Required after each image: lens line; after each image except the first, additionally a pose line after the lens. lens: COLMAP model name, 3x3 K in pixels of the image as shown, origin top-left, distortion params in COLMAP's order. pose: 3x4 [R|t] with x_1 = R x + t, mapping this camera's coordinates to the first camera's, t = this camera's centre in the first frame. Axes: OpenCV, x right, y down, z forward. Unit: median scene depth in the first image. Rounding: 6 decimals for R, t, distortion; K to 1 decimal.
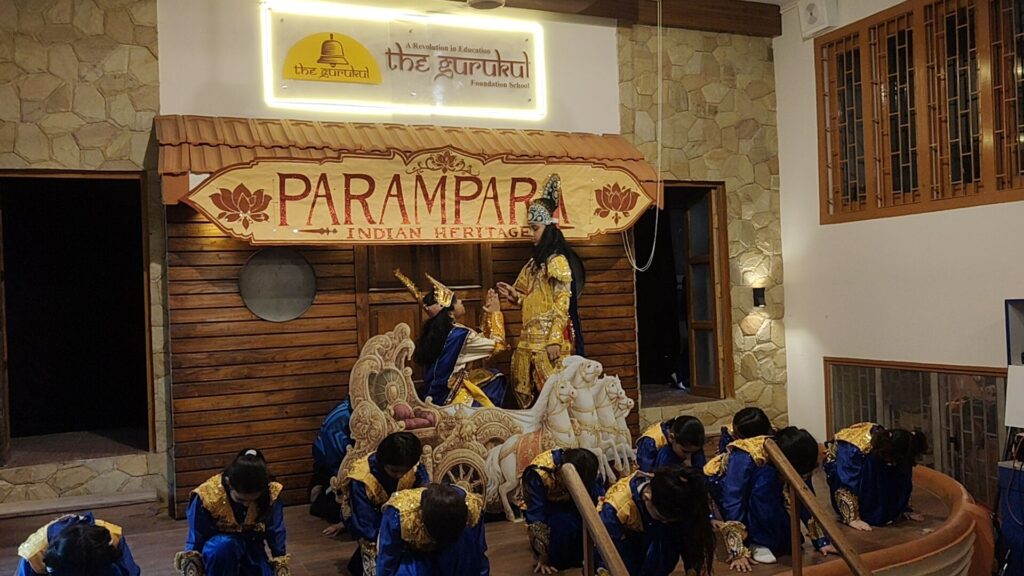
lens RADIAL K [[858.5, 0, 505.3], [0, 858.5, 284.0], [0, 0, 1]] dist [-0.004708, -0.008471]
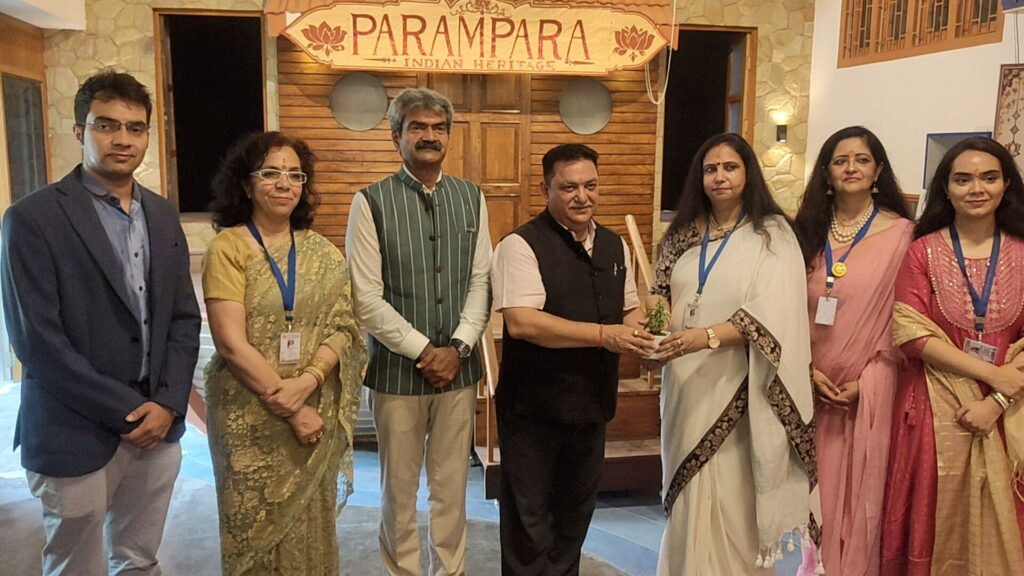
lens RADIAL K [[858.5, 0, 516.8], [0, 858.5, 282.5], [0, 0, 1]] dist [-0.004708, -0.008471]
pose [[0.973527, 0.078966, -0.214500, 0.263850], [-0.041716, 0.984049, 0.172938, 0.034179], [0.224735, -0.159412, 0.961292, -0.239603]]
